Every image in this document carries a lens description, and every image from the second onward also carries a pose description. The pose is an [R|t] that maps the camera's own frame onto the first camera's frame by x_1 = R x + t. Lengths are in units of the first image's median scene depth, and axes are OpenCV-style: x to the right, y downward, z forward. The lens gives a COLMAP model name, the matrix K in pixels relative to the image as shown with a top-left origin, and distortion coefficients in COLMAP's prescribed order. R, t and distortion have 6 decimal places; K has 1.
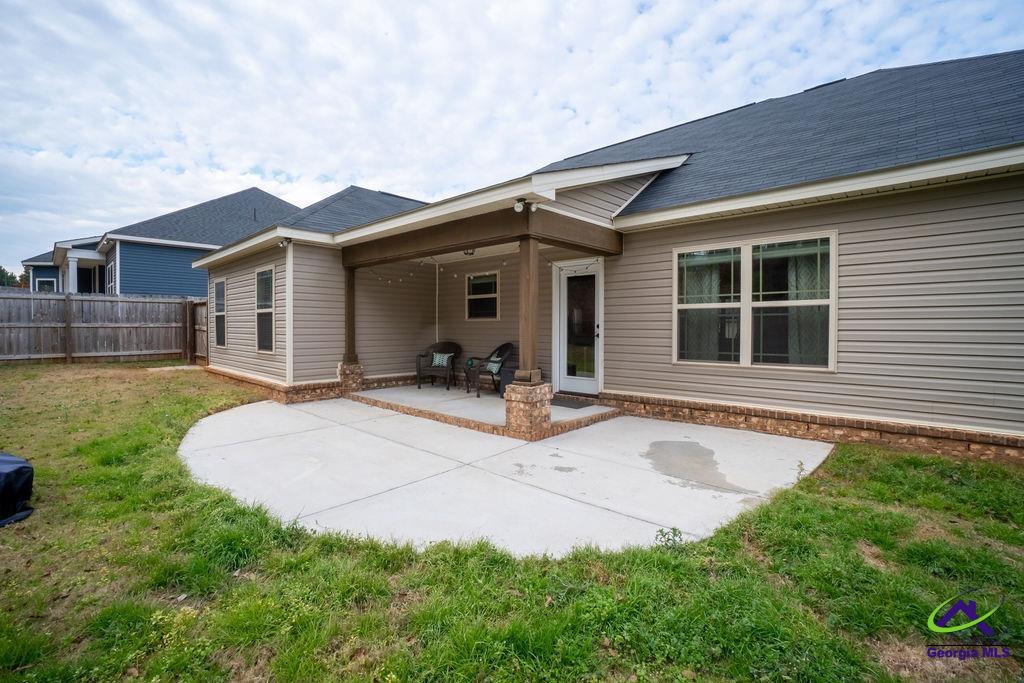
lens RADIAL K [[458.3, 0, 508.4], [0, 458.3, 335.3], [0, 0, 1]] dist [-0.065939, 0.024882]
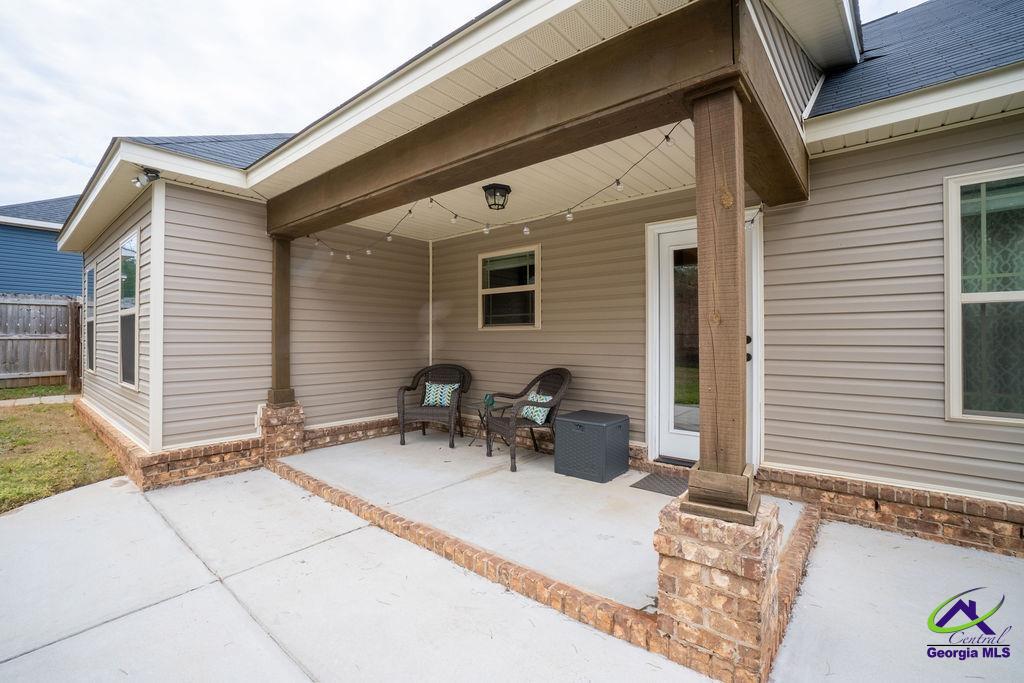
lens RADIAL K [[458.3, 0, 508.4], [0, 458.3, 335.3], [0, 0, 1]] dist [-0.065939, 0.024882]
pose [[0.999150, -0.000404, 0.041220, -0.093246], [0.001433, 0.999688, -0.024941, -0.011199], [-0.041197, 0.024979, 0.998839, 0.454114]]
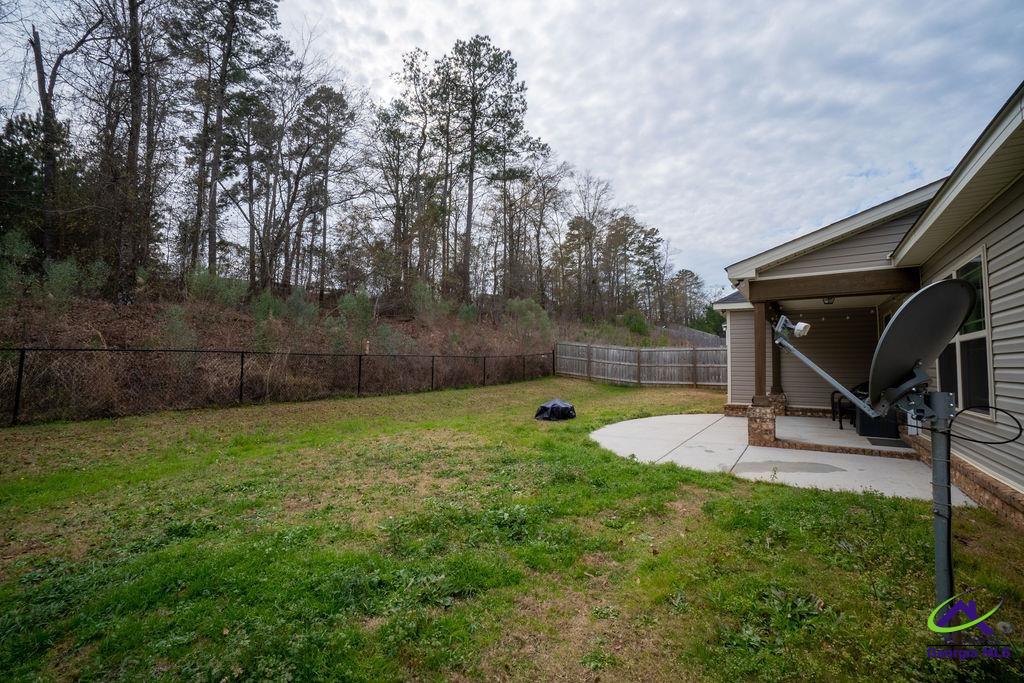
lens RADIAL K [[458.3, 0, 508.4], [0, 458.3, 335.3], [0, 0, 1]] dist [-0.065939, 0.024882]
pose [[0.162786, -0.064076, -0.984579, 0.887845], [-0.030197, 0.997098, -0.069883, 0.007141], [0.986199, 0.041107, 0.160379, 0.007488]]
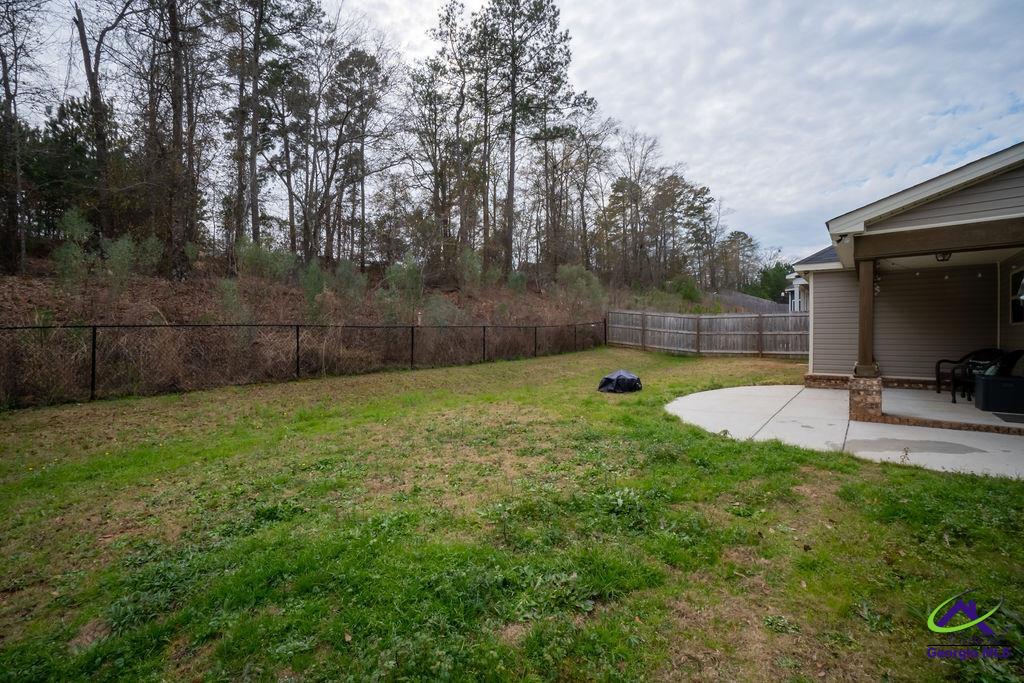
lens RADIAL K [[467.9, 0, 506.3], [0, 467.9, 338.6], [0, 0, 1]] dist [-0.066766, 0.026264]
pose [[0.075652, 0.004815, -0.997123, 0.832378], [-0.017936, 0.999833, 0.003468, 0.010237], [0.996973, 0.017622, 0.075726, -0.049173]]
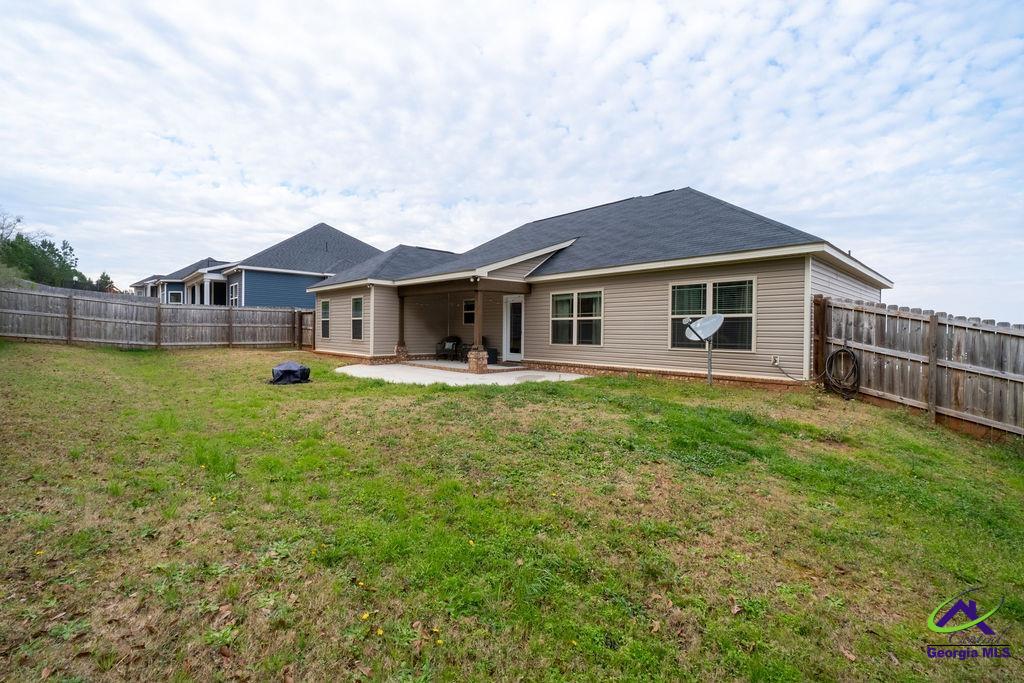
lens RADIAL K [[447.7, 0, 511.2], [0, 447.7, 335.8], [0, 0, 1]] dist [0.000065, 0.000017]
pose [[0.998006, 0.008871, -0.062486, 0.251735], [-0.009263, 0.999939, -0.005983, 0.025737], [0.062429, 0.006550, 0.998028, -0.924385]]
